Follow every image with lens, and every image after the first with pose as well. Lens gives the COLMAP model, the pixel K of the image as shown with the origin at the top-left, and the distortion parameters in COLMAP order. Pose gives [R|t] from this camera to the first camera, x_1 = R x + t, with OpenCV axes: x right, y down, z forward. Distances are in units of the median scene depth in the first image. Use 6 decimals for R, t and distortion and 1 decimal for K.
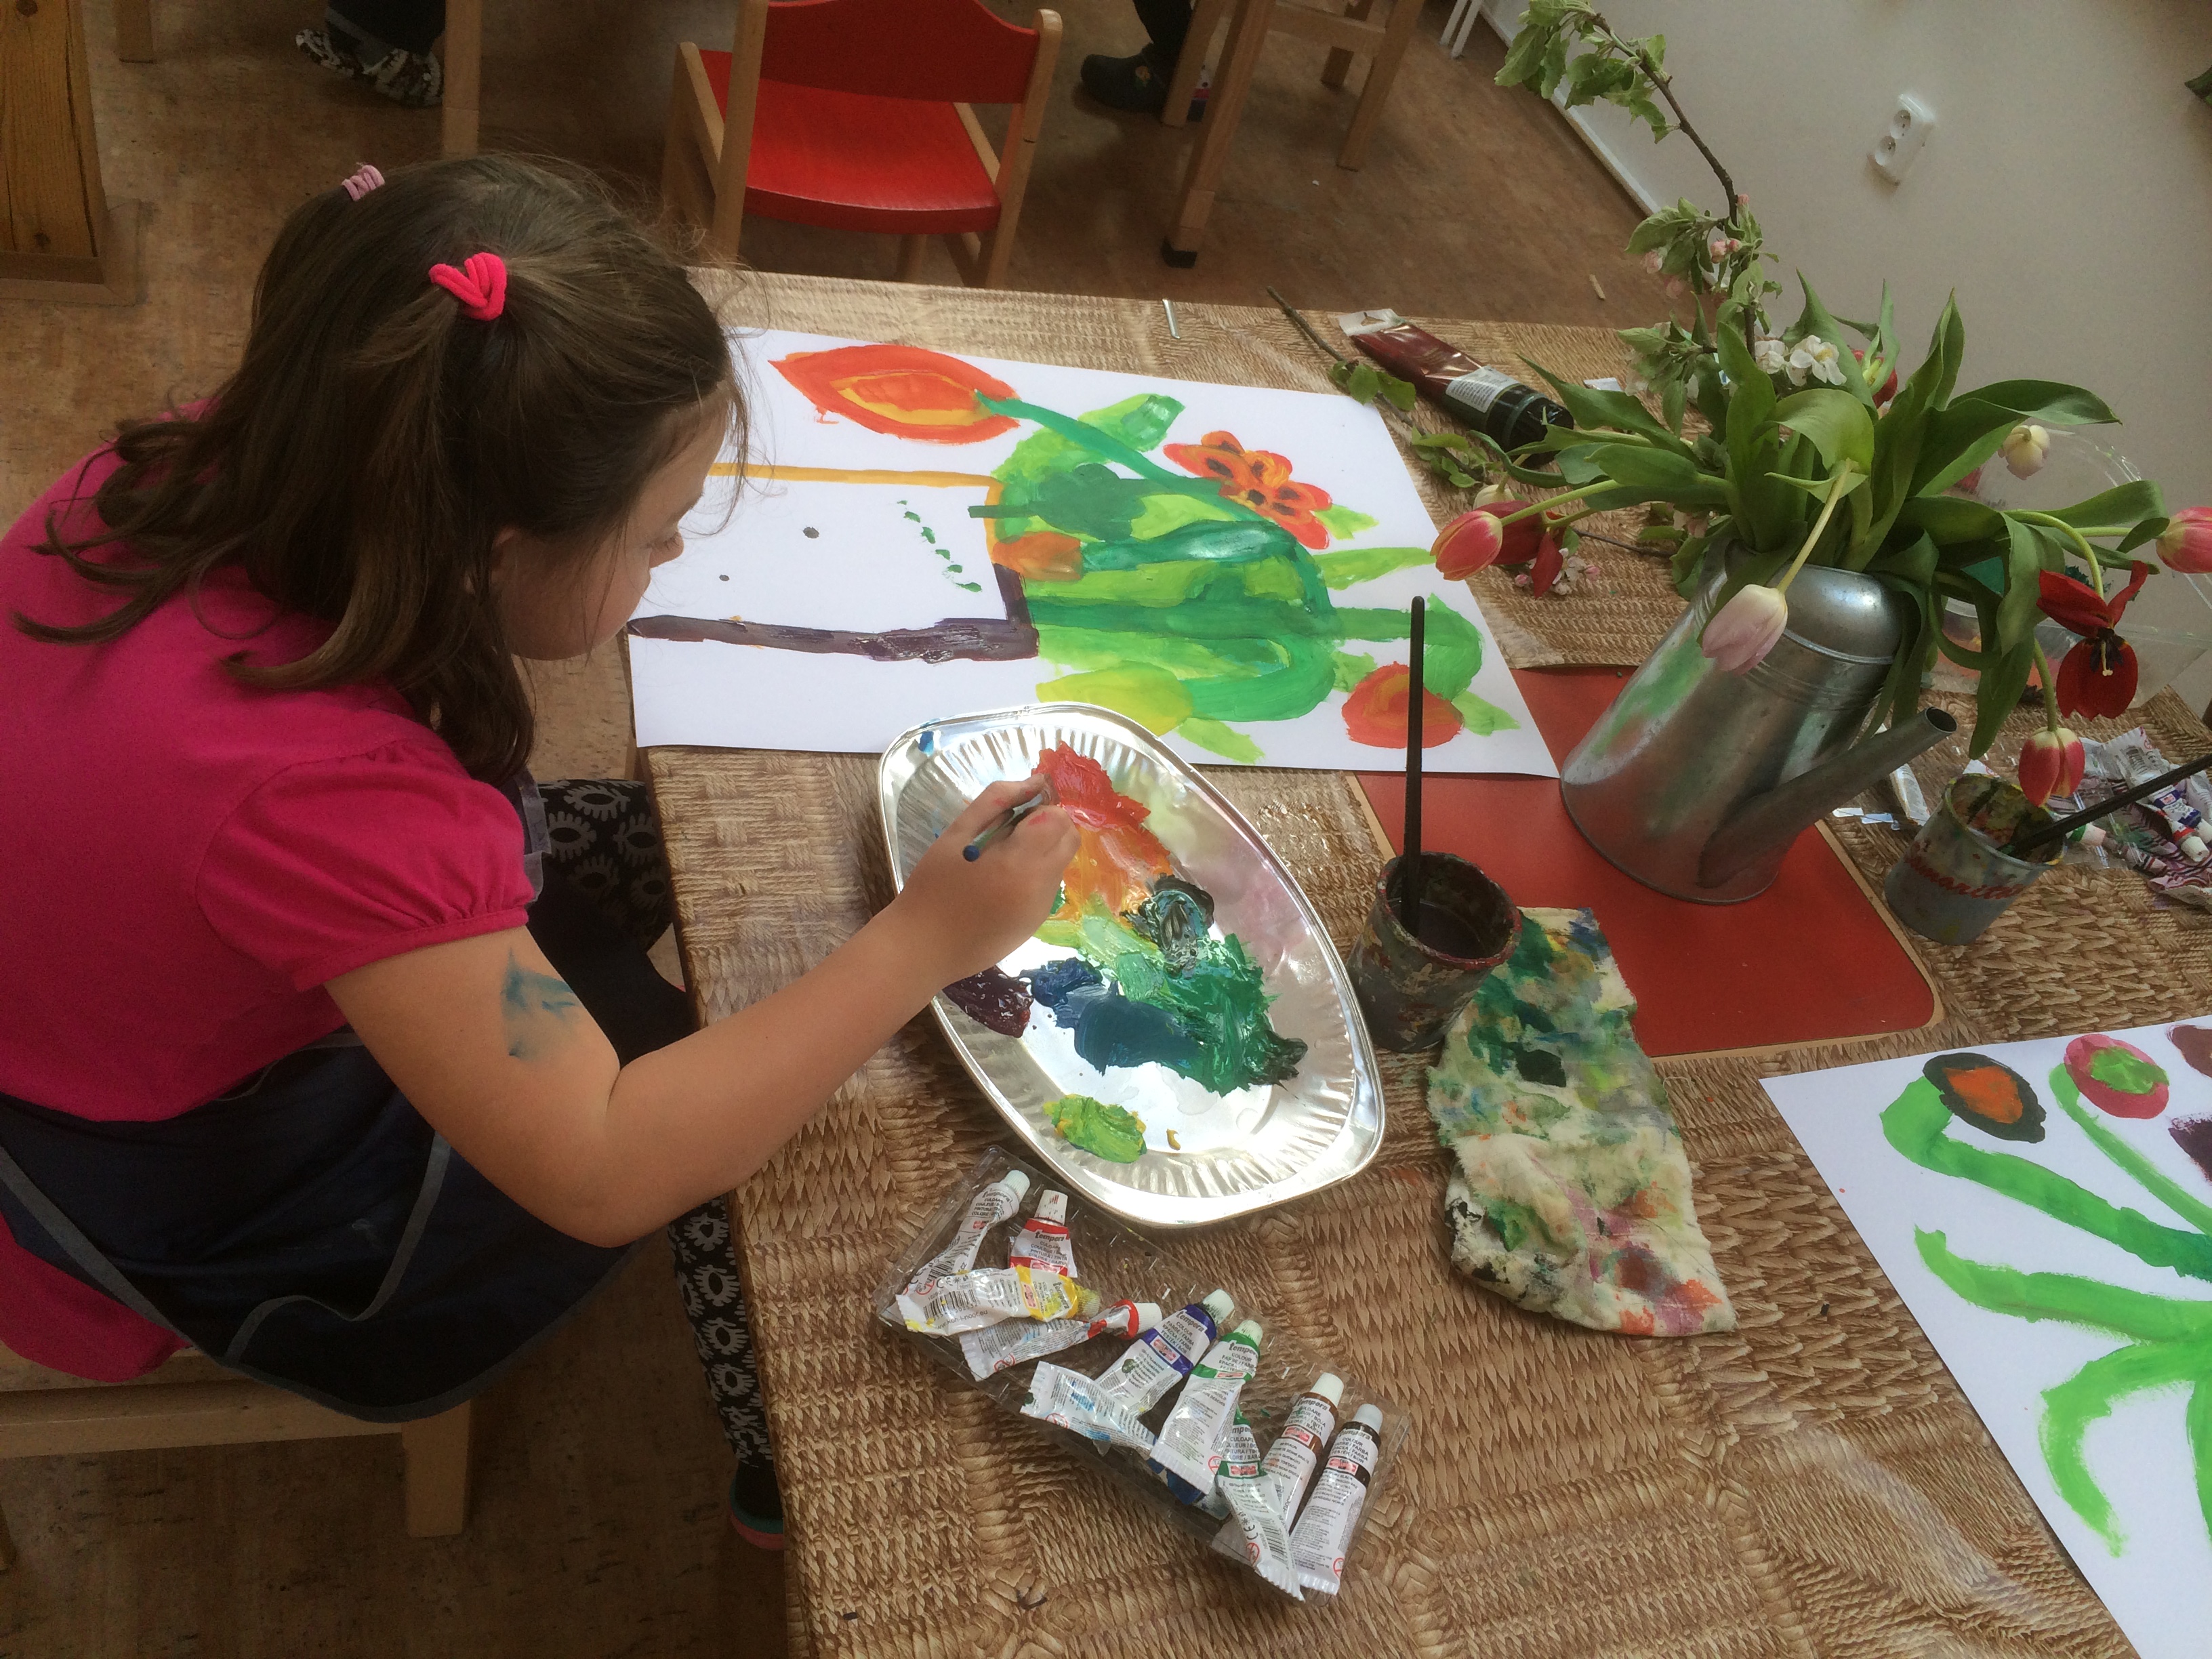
lens RADIAL K [[1882.6, 0, 1106.6], [0, 1882.6, 829.6], [0, 0, 1]] dist [0.008675, -0.010732]
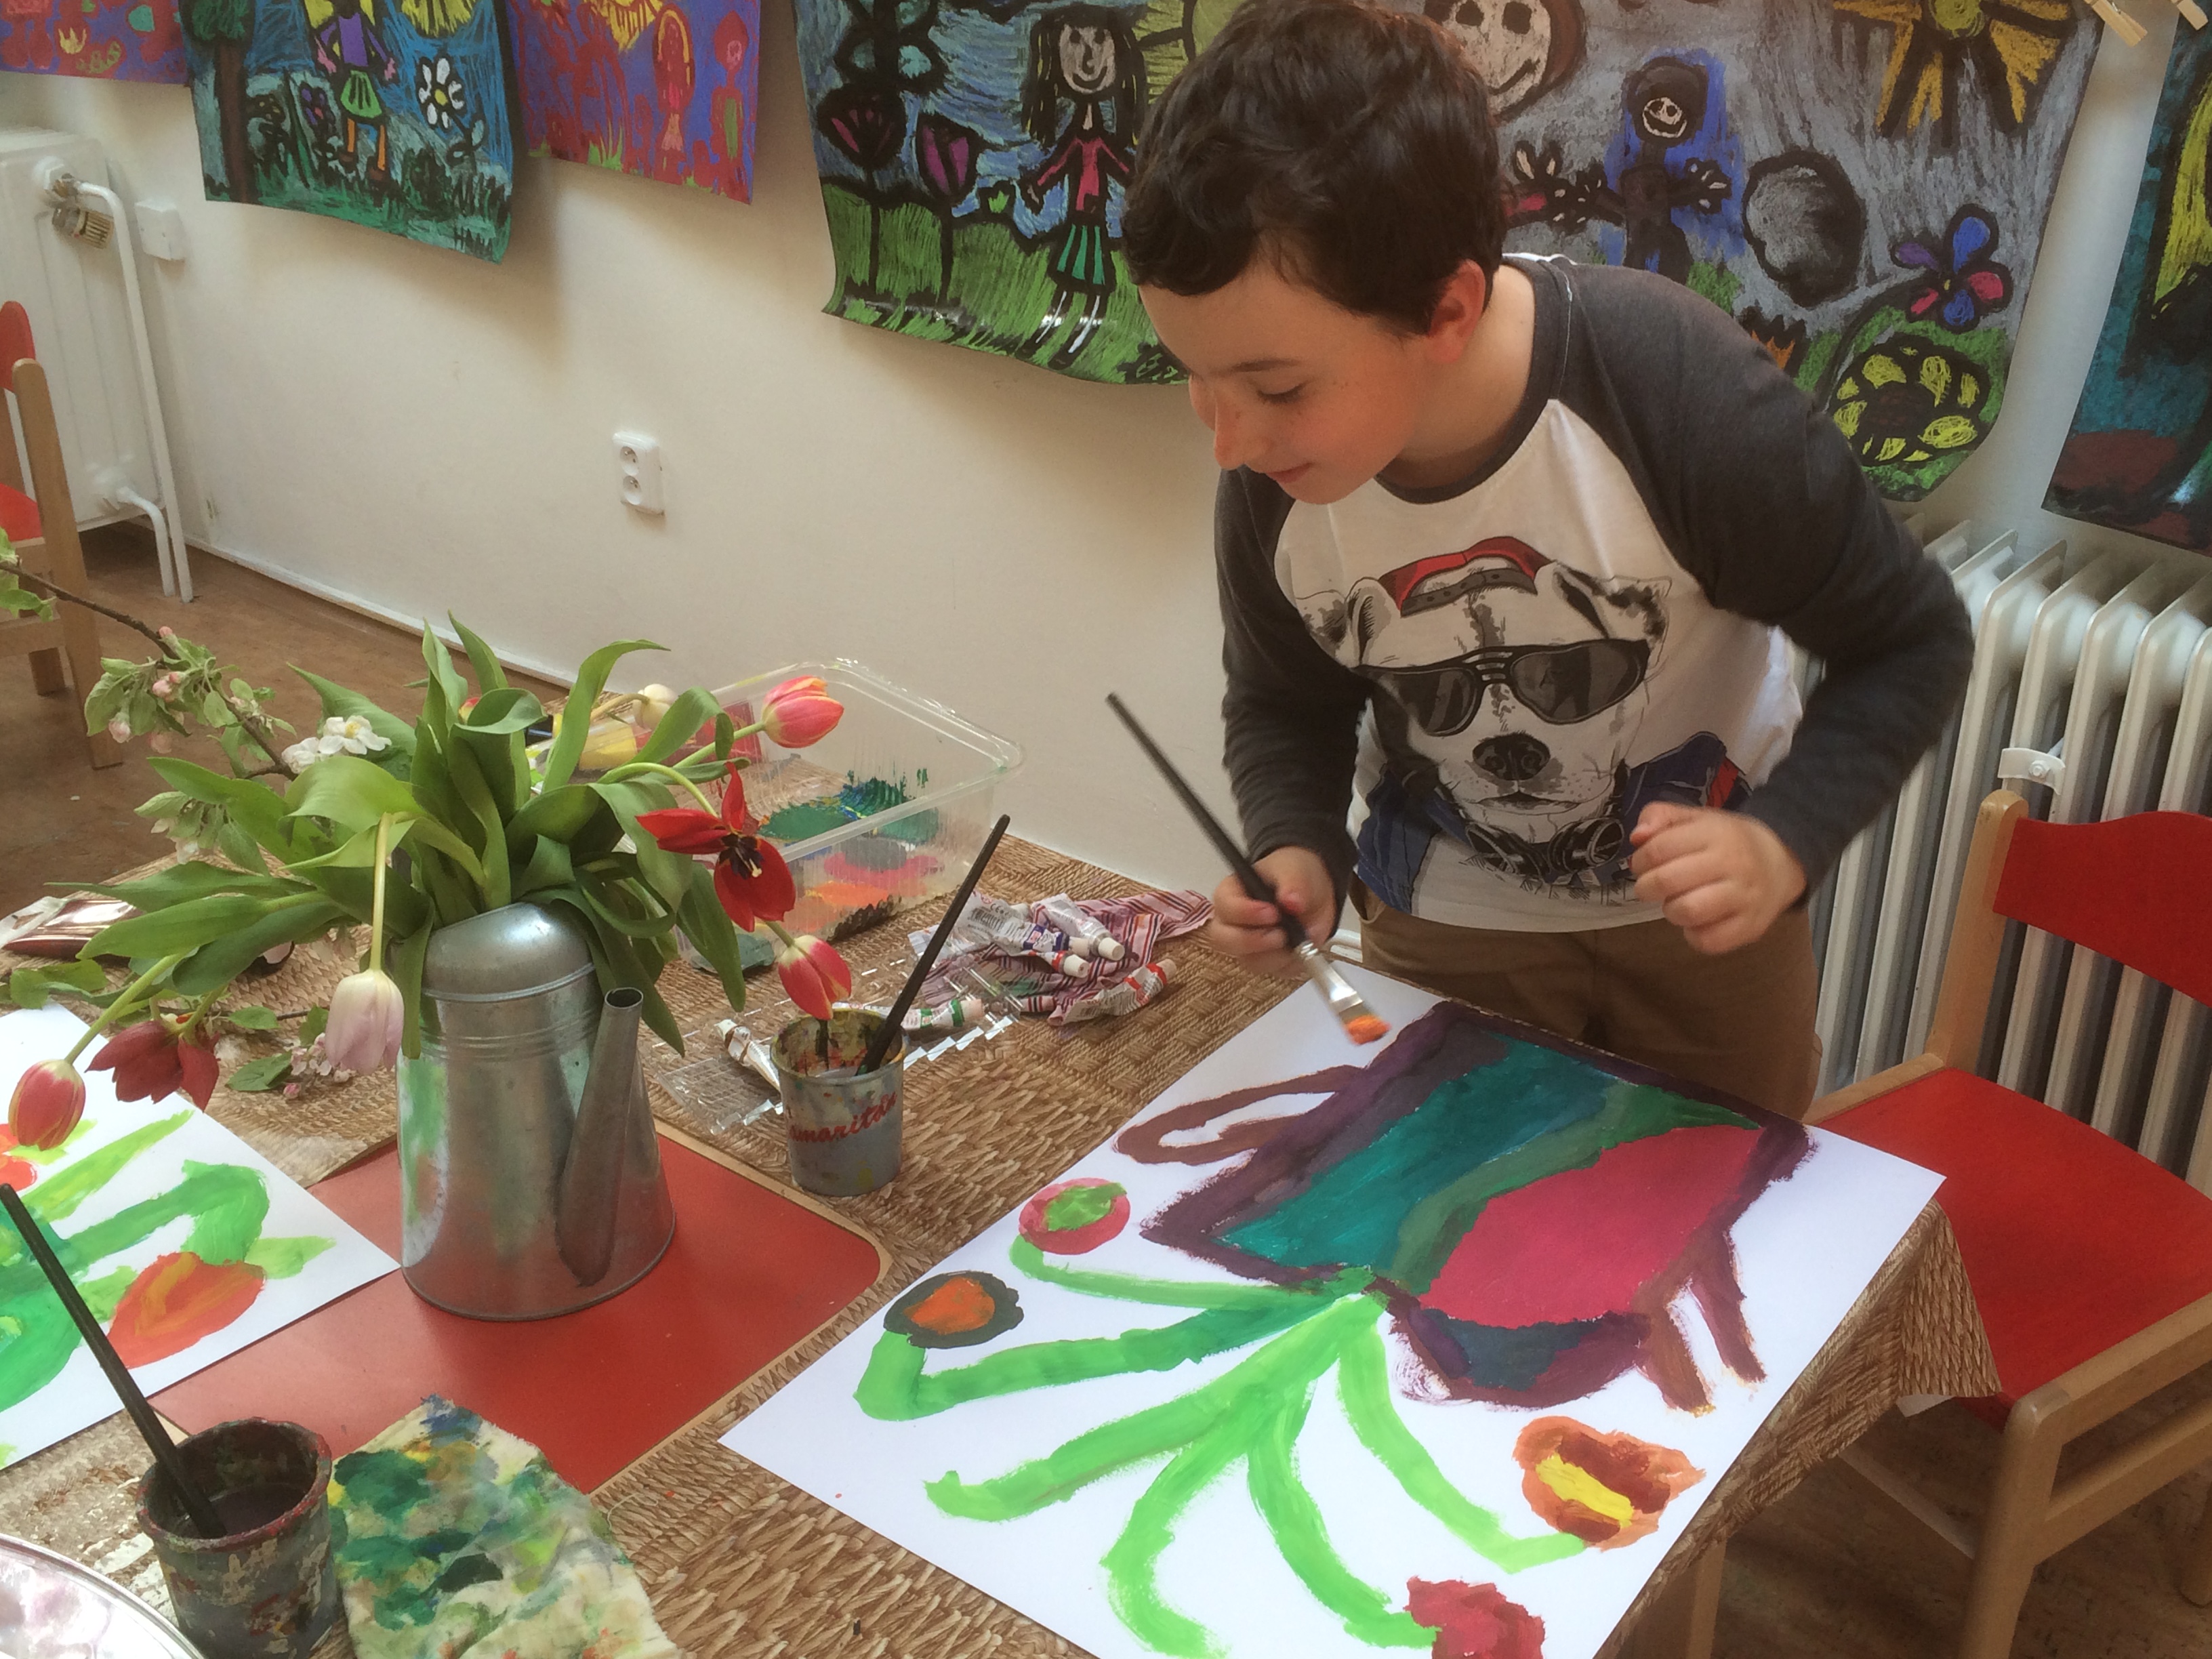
lens RADIAL K [[2262.5, 0, 1104.8], [0, 2262.5, 830.3], [0, 0, 1]] dist [0.036130, 0.000000]
pose [[0.791240, -0.468047, 0.393536, 0.201845], [0.549682, 0.826364, -0.122360, 0.123811], [-0.267934, 0.313135, 0.911130, -0.096835]]
